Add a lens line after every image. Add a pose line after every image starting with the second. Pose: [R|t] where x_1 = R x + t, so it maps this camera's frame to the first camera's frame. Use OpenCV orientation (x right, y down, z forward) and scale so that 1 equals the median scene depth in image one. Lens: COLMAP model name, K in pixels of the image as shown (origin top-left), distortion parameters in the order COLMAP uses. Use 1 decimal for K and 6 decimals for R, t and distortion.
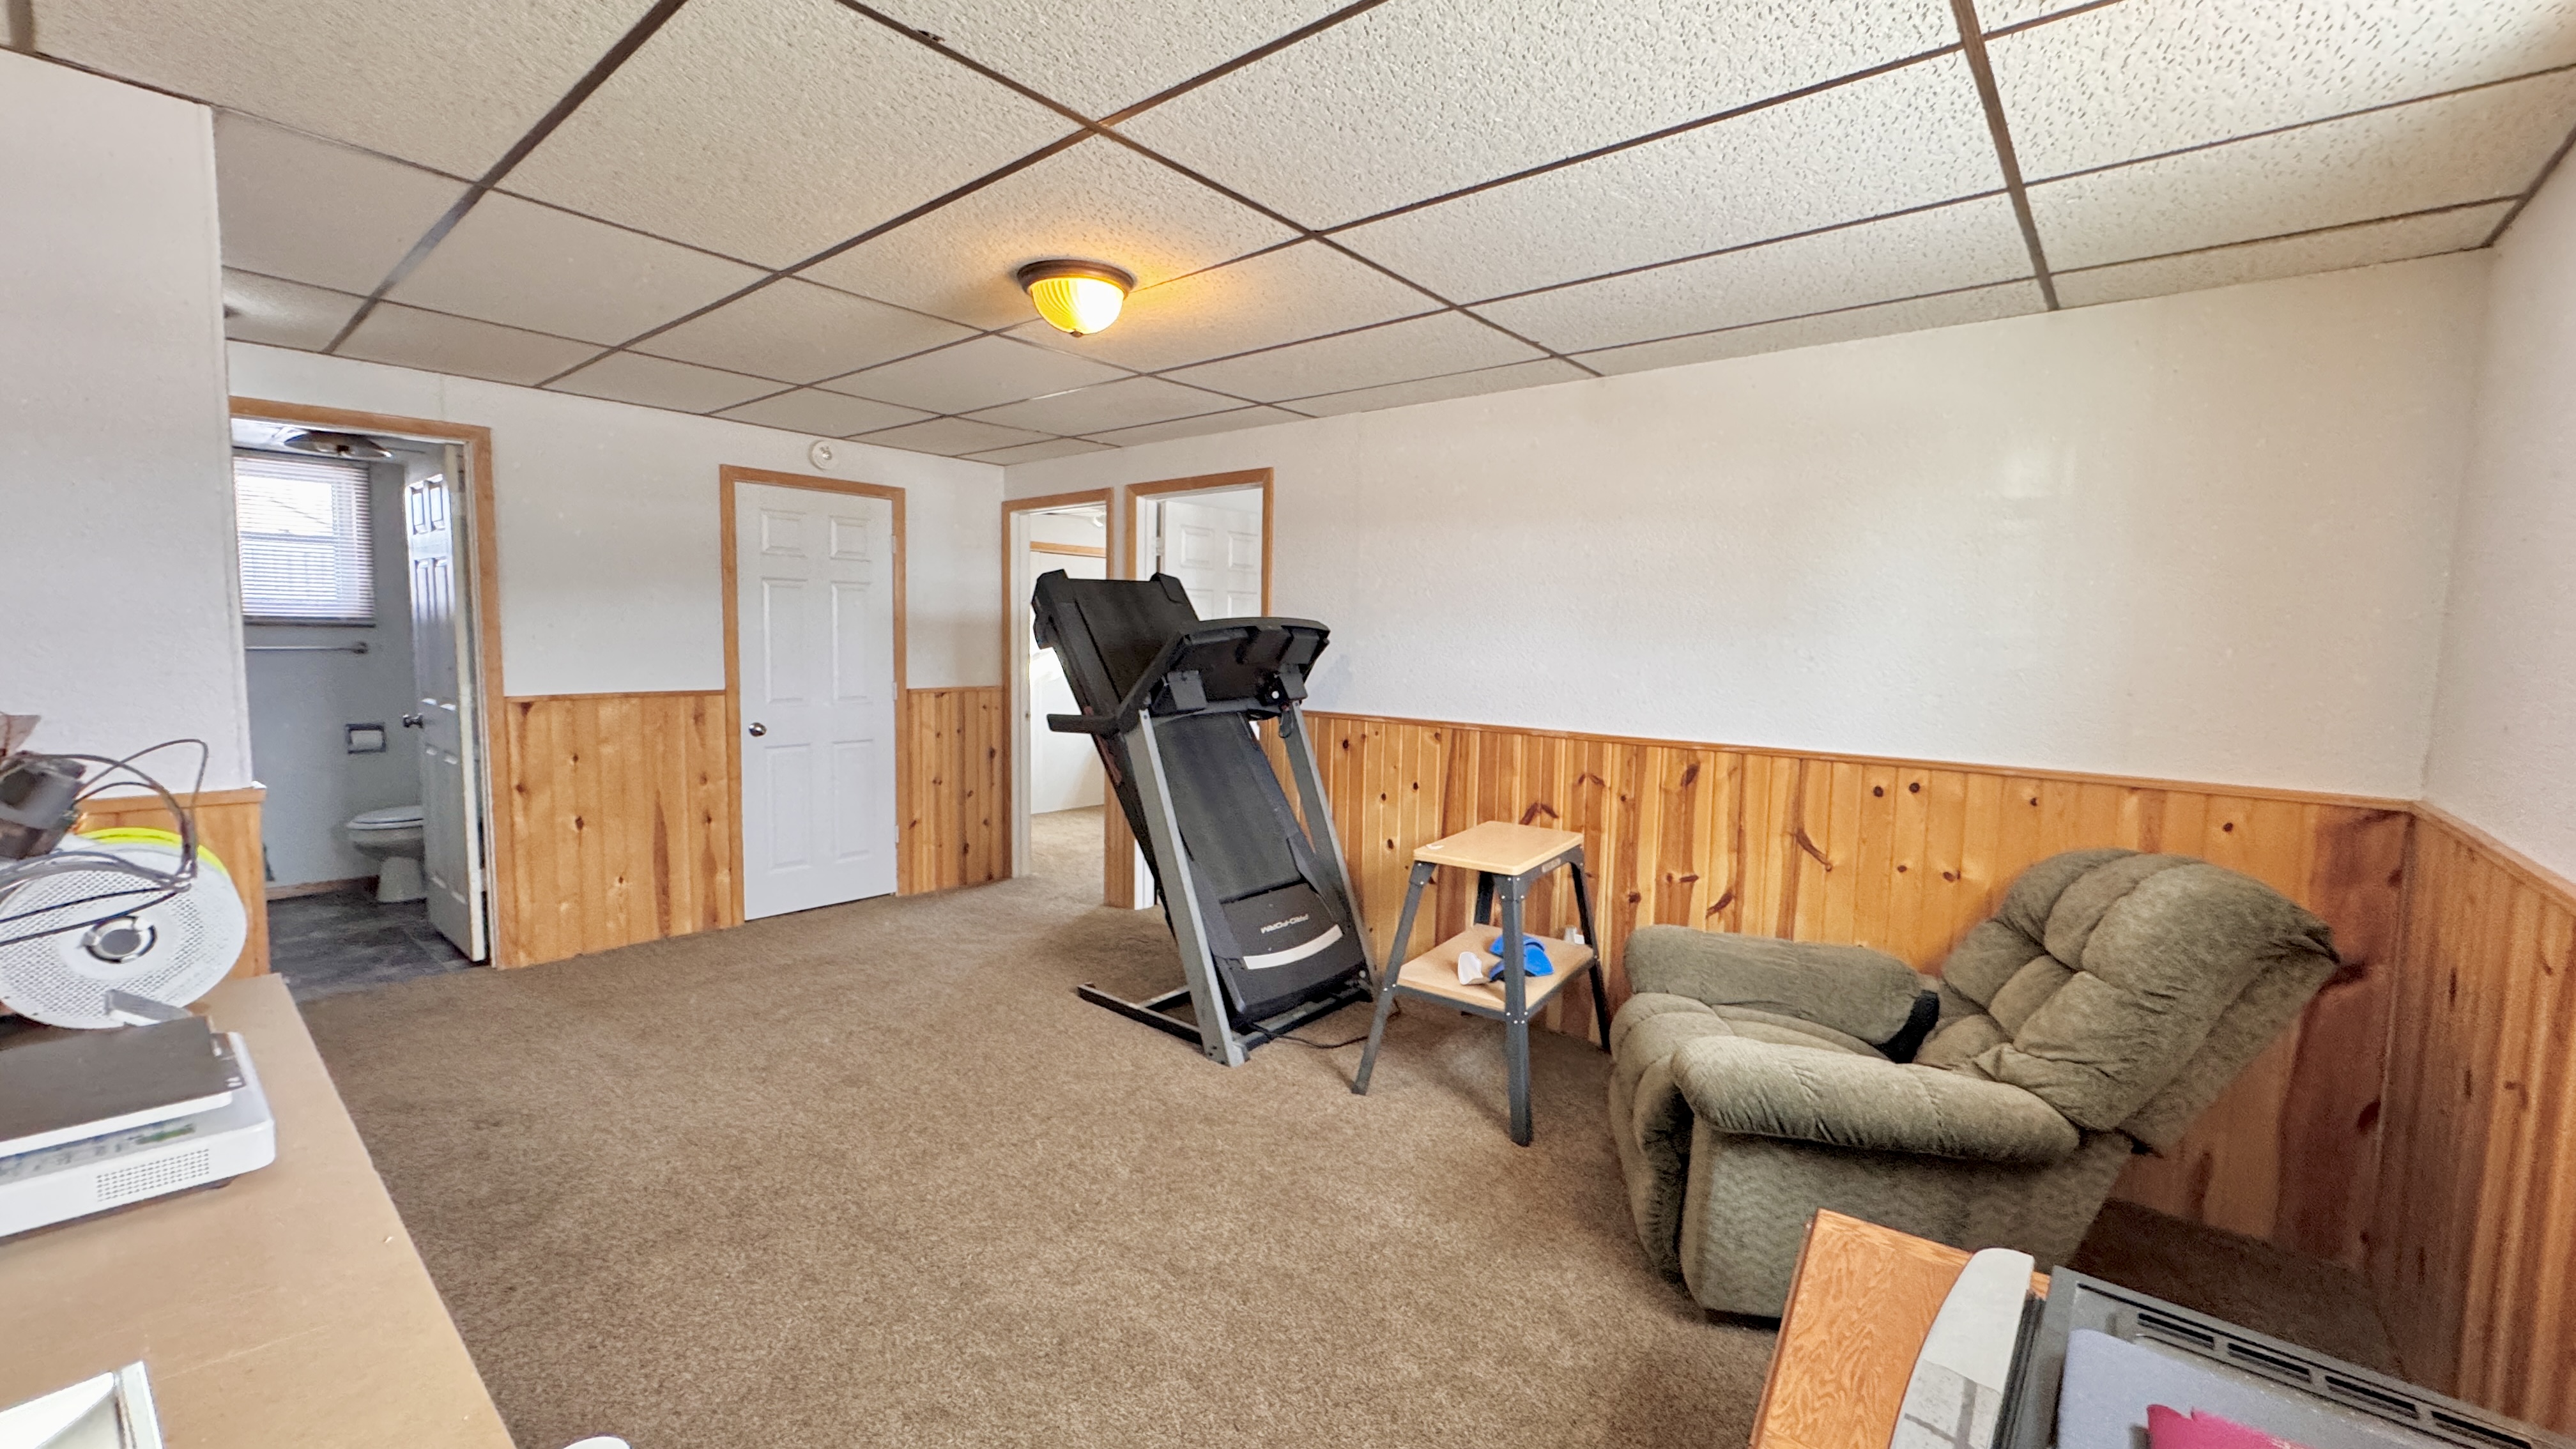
lens RADIAL K [[1025.6, 0, 1288.2], [0, 1025.6, 718.4], [0, 0, 1]] dist [-0.003395, 0.000353]
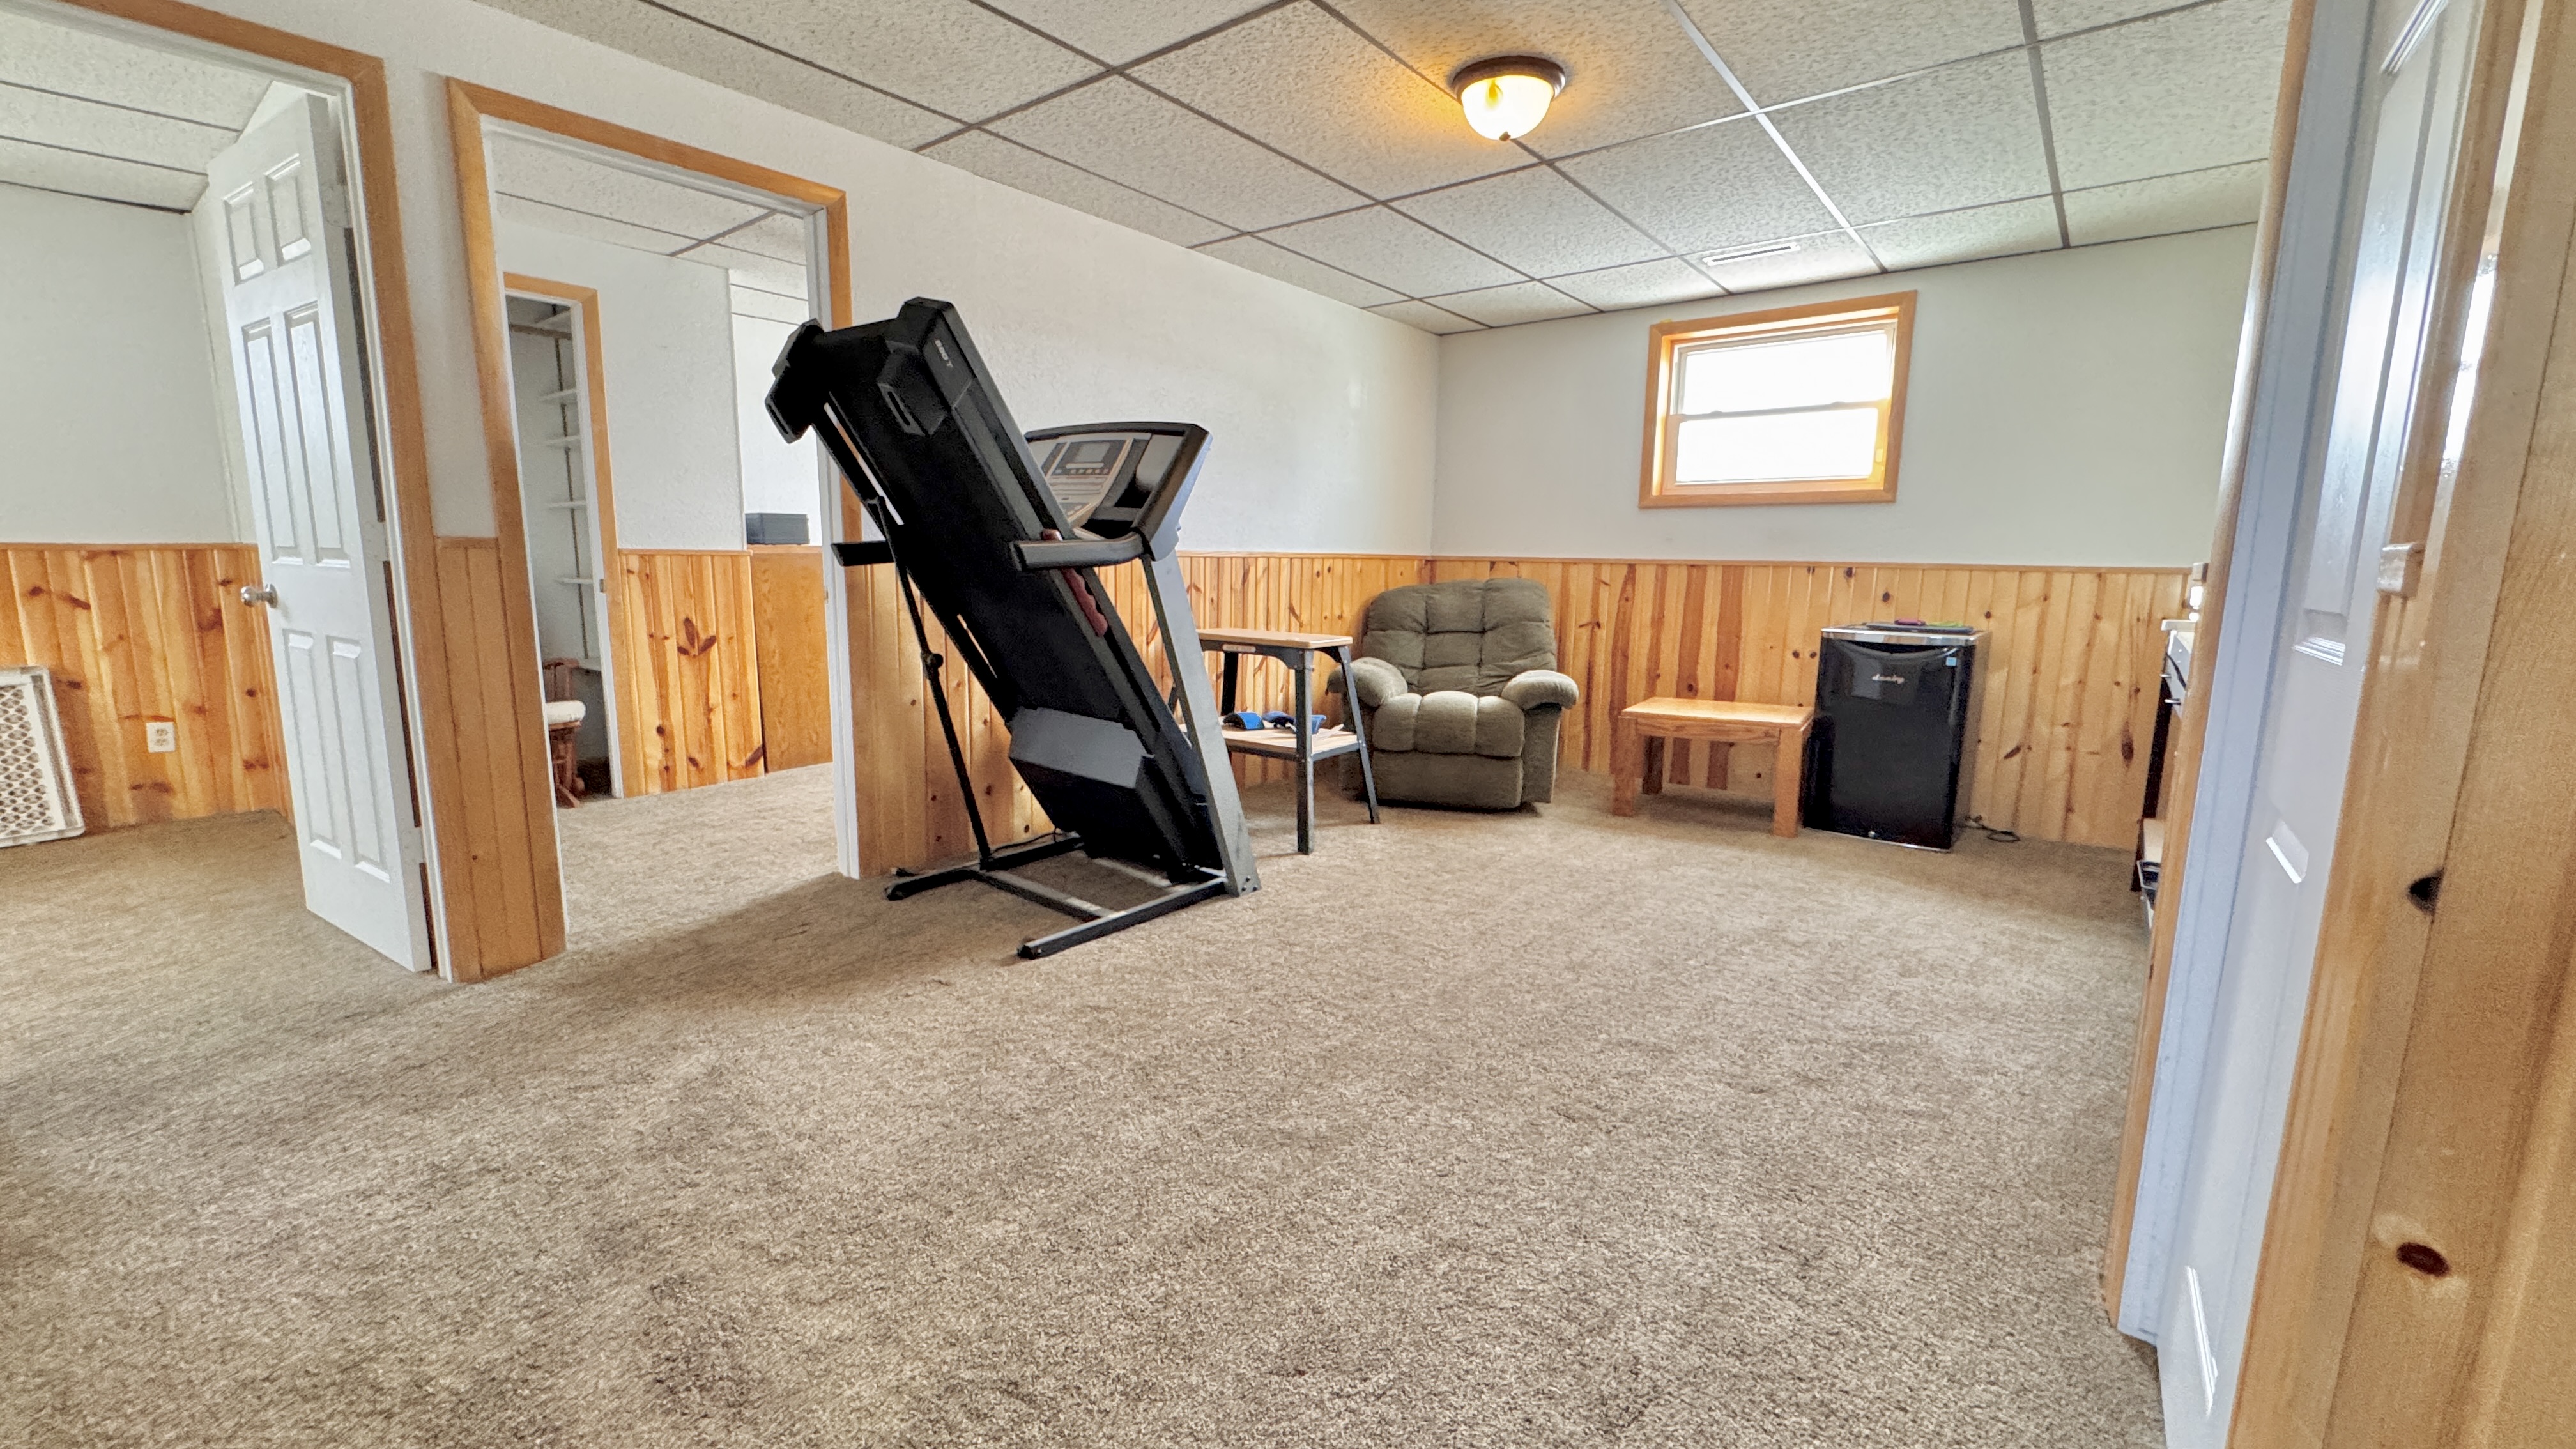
lens RADIAL K [[1025.6, 0, 1287.6], [0, 1025.6, 721.9], [0, 0, 1]] dist [-0.003395, 0.000353]
pose [[-0.017215, -0.183371, 0.982893, -1.044899], [0.067038, 0.980615, 0.184120, -0.004097], [-0.997602, 0.069061, -0.004588, 0.995319]]
